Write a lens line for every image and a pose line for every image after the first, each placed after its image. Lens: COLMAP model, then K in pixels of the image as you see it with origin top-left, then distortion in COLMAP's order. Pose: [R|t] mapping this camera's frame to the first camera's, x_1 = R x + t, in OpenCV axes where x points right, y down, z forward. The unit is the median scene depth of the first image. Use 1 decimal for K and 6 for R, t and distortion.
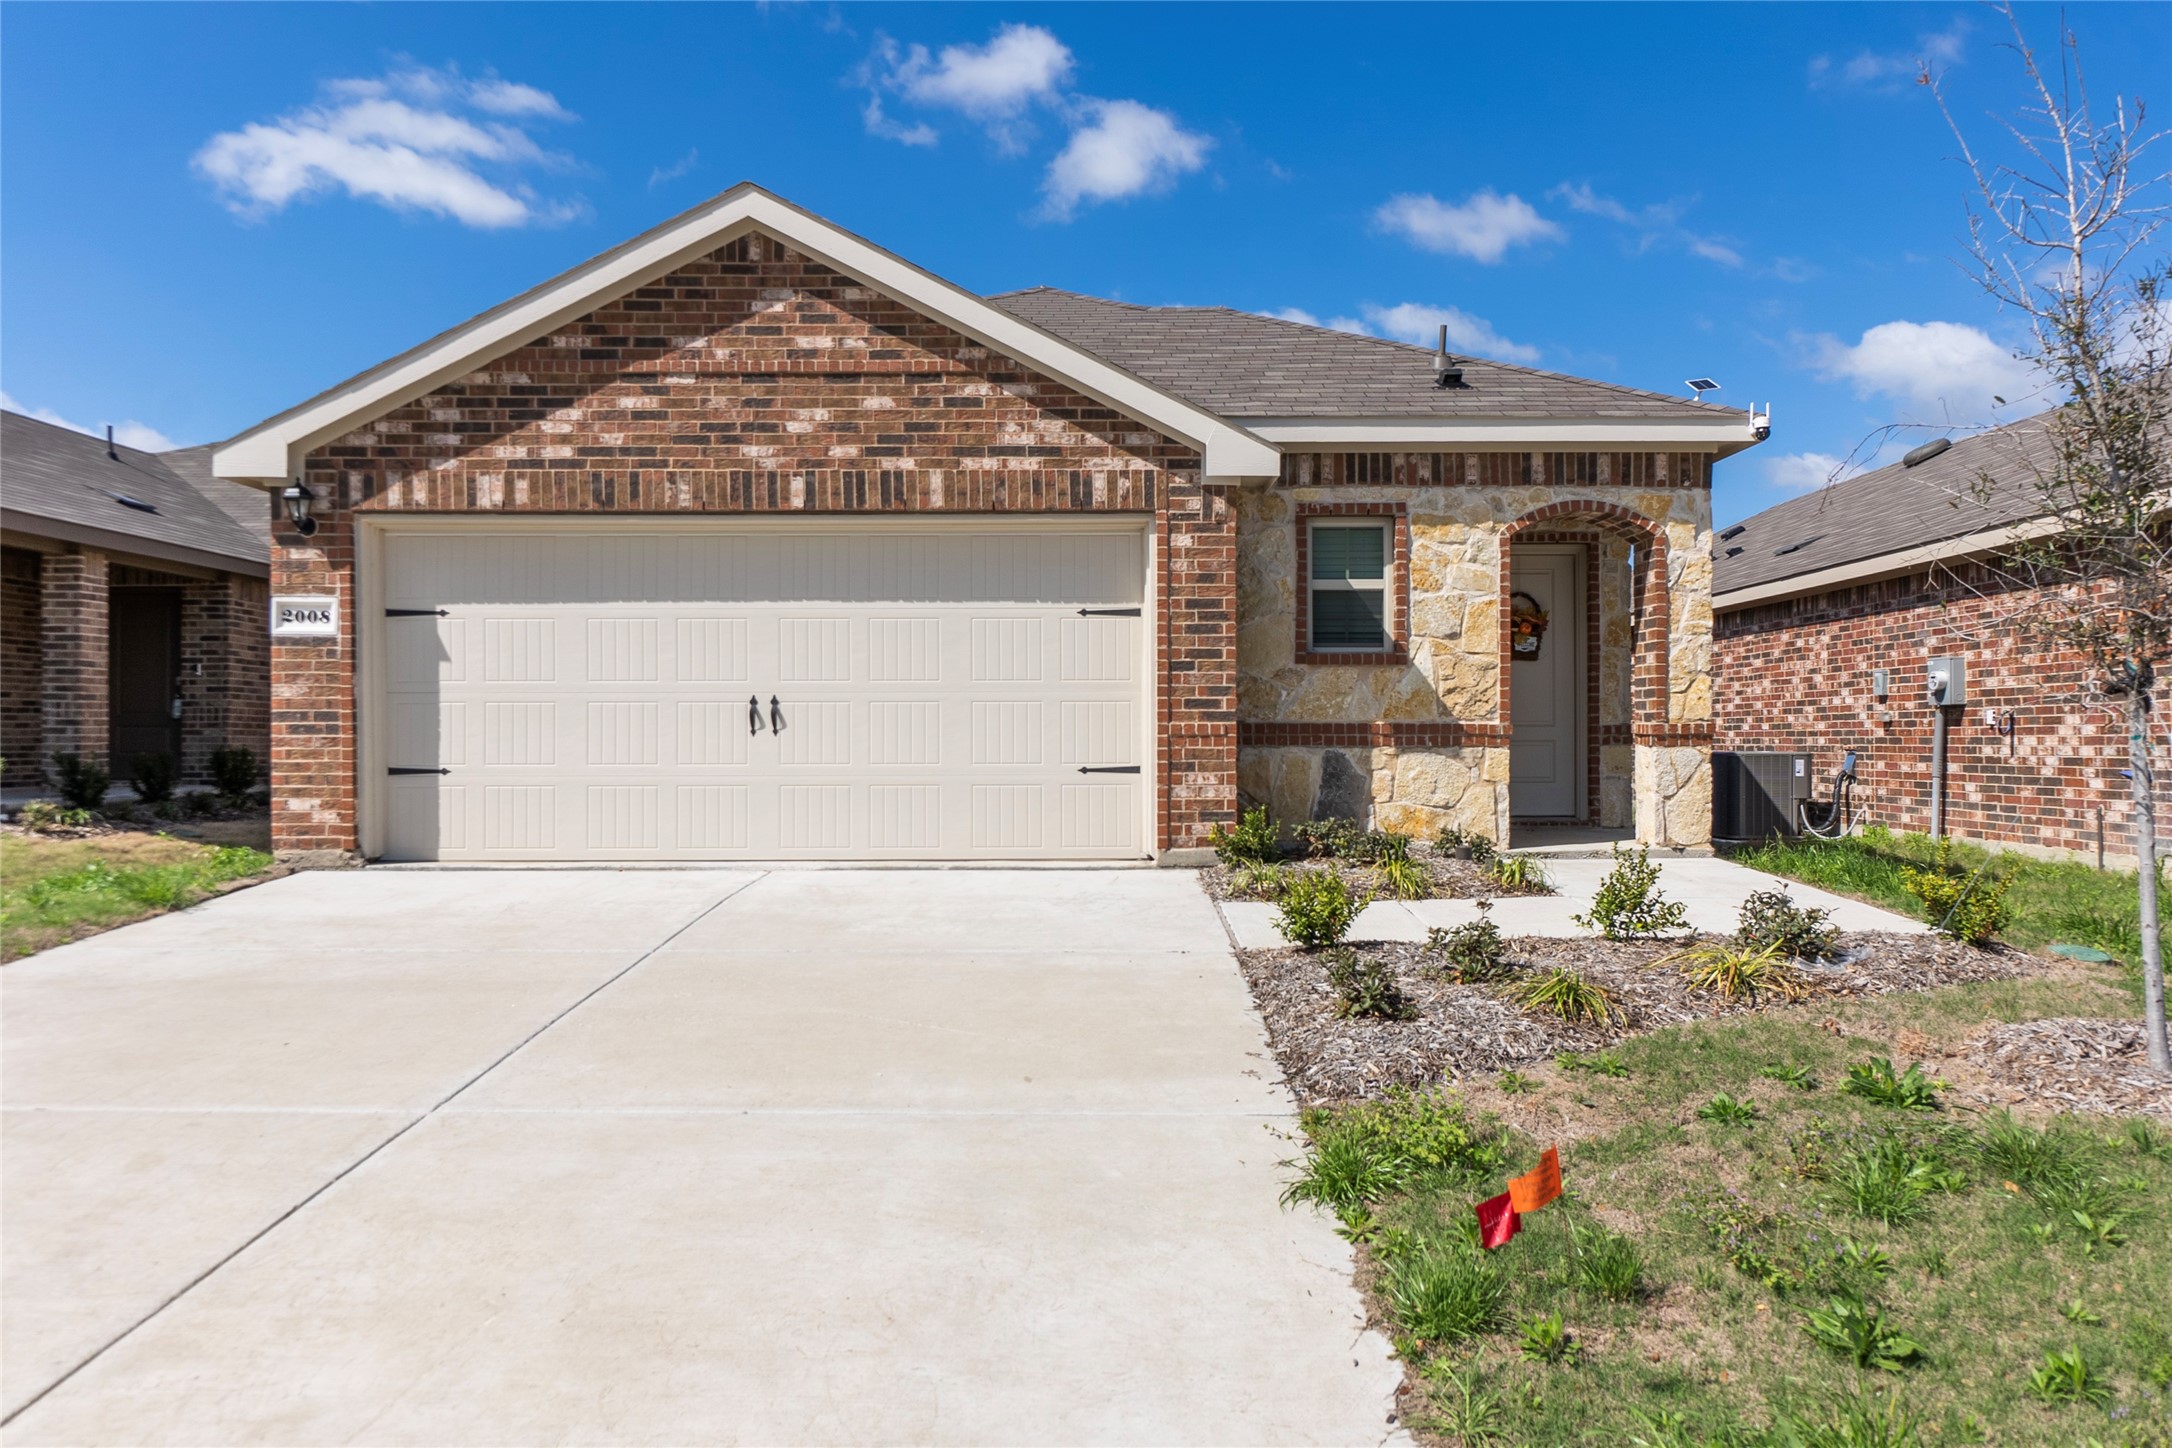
lens RADIAL K [[1528.8, 0, 1086.0], [0, 1528.8, 724.0], [0, 0, 1]] dist [-0.000122, 0.002928]
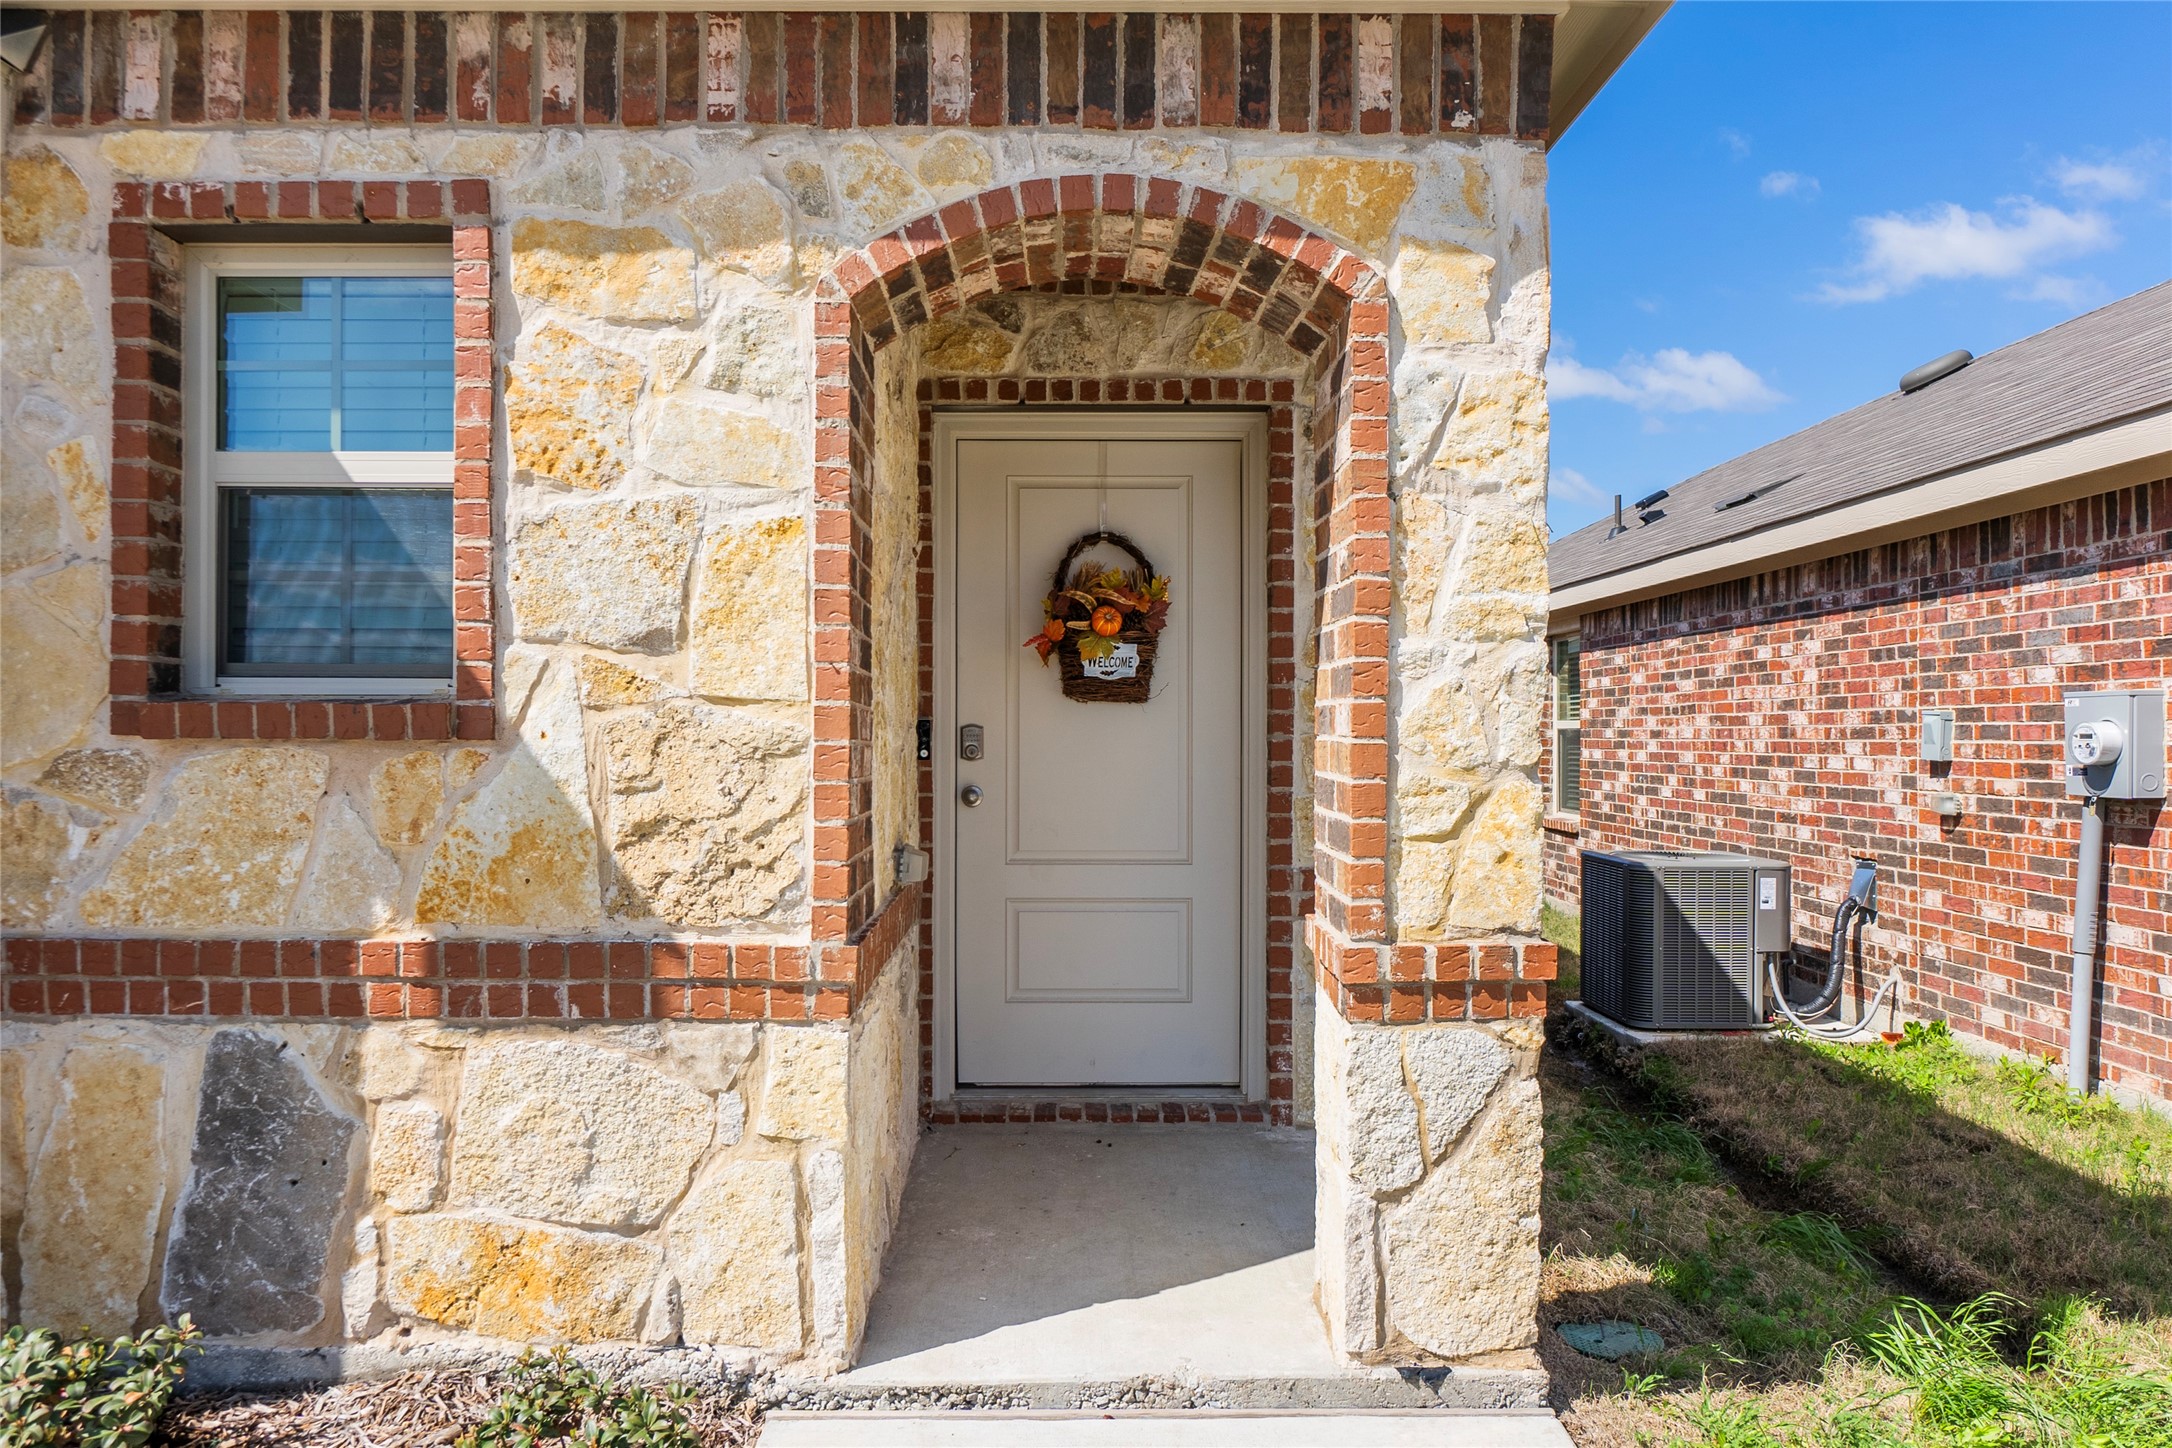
lens RADIAL K [[1323.1, 0, 1086.0], [0, 1323.1, 724.0], [0, 0, 1]] dist [-0.000011, 0.001837]
pose [[0.999963, 0.003914, -0.007666, 0.323945], [-0.003846, 0.999953, 0.008902, -0.044382], [0.007700, -0.008872, 0.999931, 0.747184]]
